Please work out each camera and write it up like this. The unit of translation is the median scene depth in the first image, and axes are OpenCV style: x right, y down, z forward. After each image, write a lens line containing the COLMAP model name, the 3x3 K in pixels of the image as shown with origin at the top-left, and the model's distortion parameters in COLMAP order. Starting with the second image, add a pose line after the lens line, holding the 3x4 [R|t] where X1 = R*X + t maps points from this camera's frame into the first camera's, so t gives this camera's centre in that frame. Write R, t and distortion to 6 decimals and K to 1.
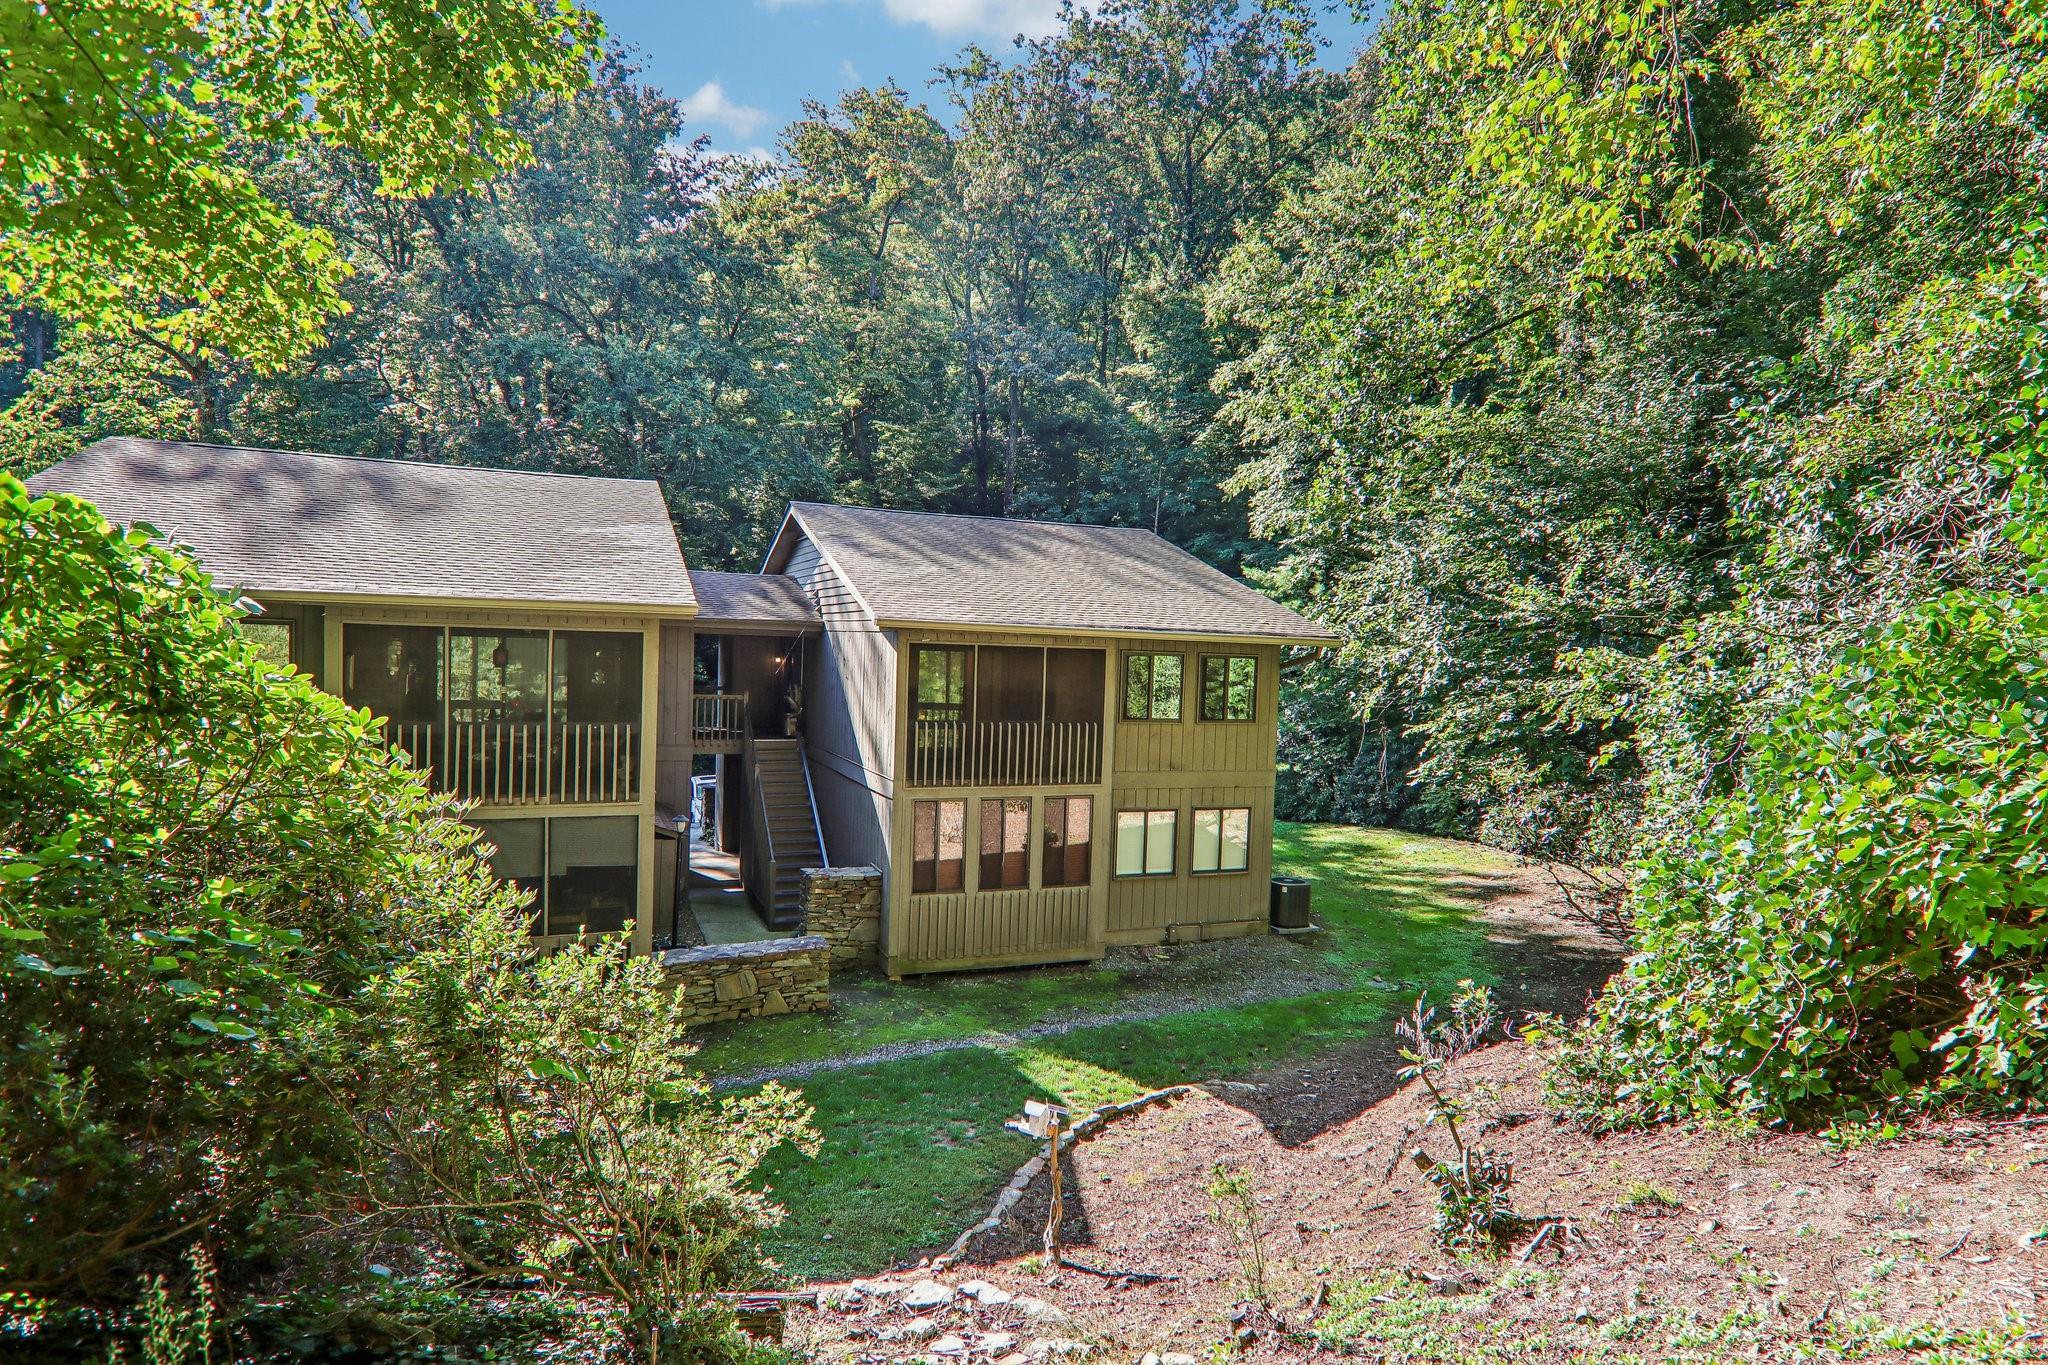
lens RADIAL K [[1160.2, 0, 1026.5], [0, 1160.2, 702.9], [0, 0, 1]] dist [0.012033, -0.027110]
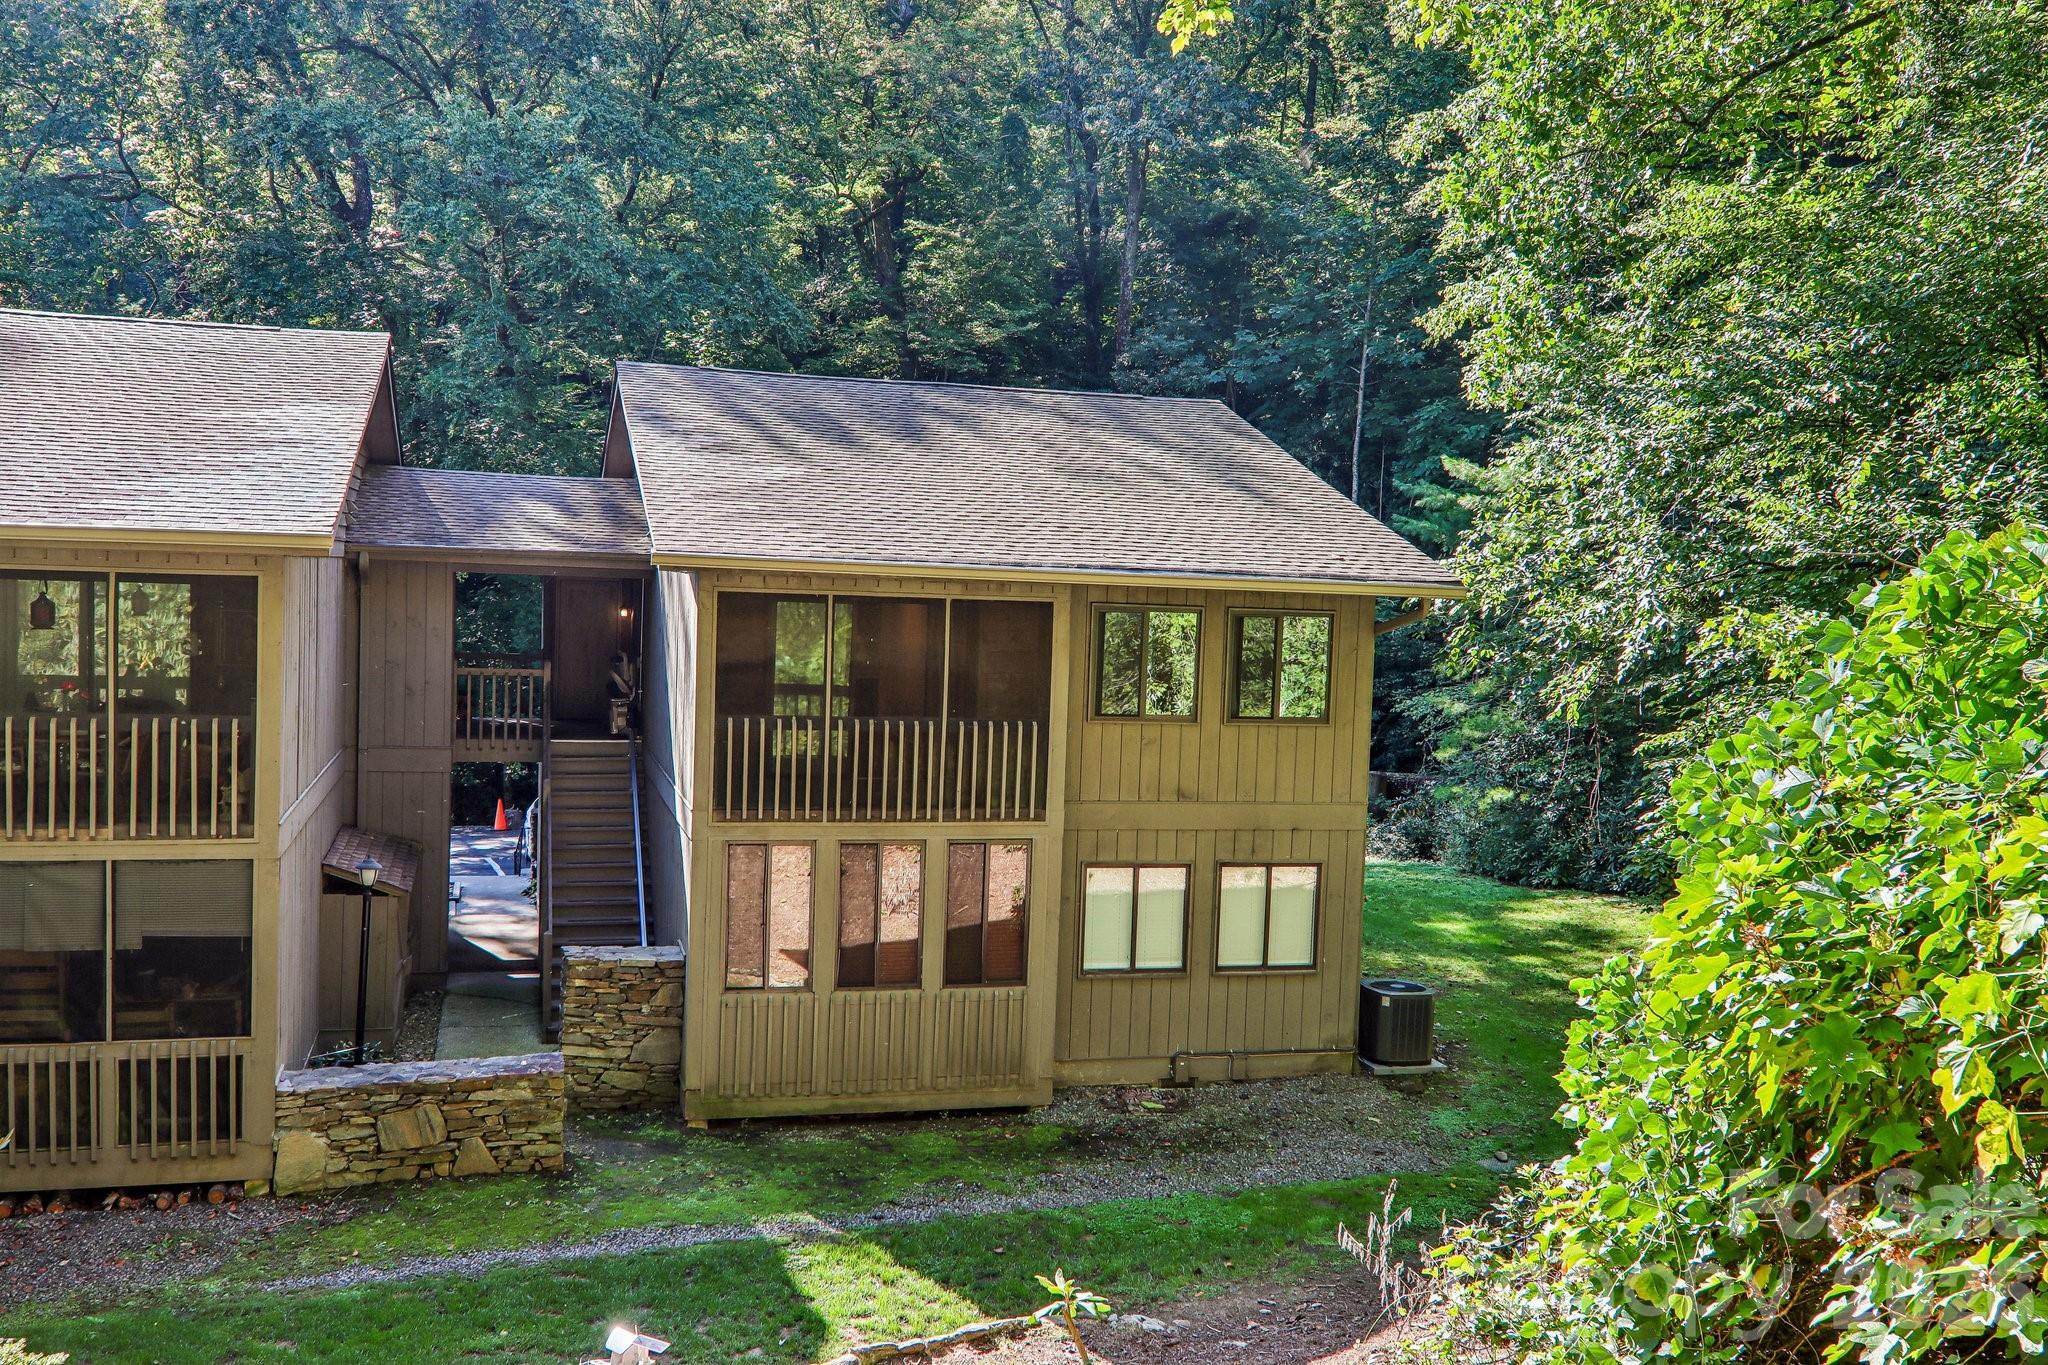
lens RADIAL K [[1897.6, 0, 1024.0], [0, 1897.6, 717.8], [0, 0, 1]] dist [0.014841, 0.001617]
pose [[0.992471, 0.011849, -0.121902, 0.174342], [-0.009101, 0.999692, 0.023070, -0.008151], [0.122138, -0.021787, 0.992274, 0.003757]]
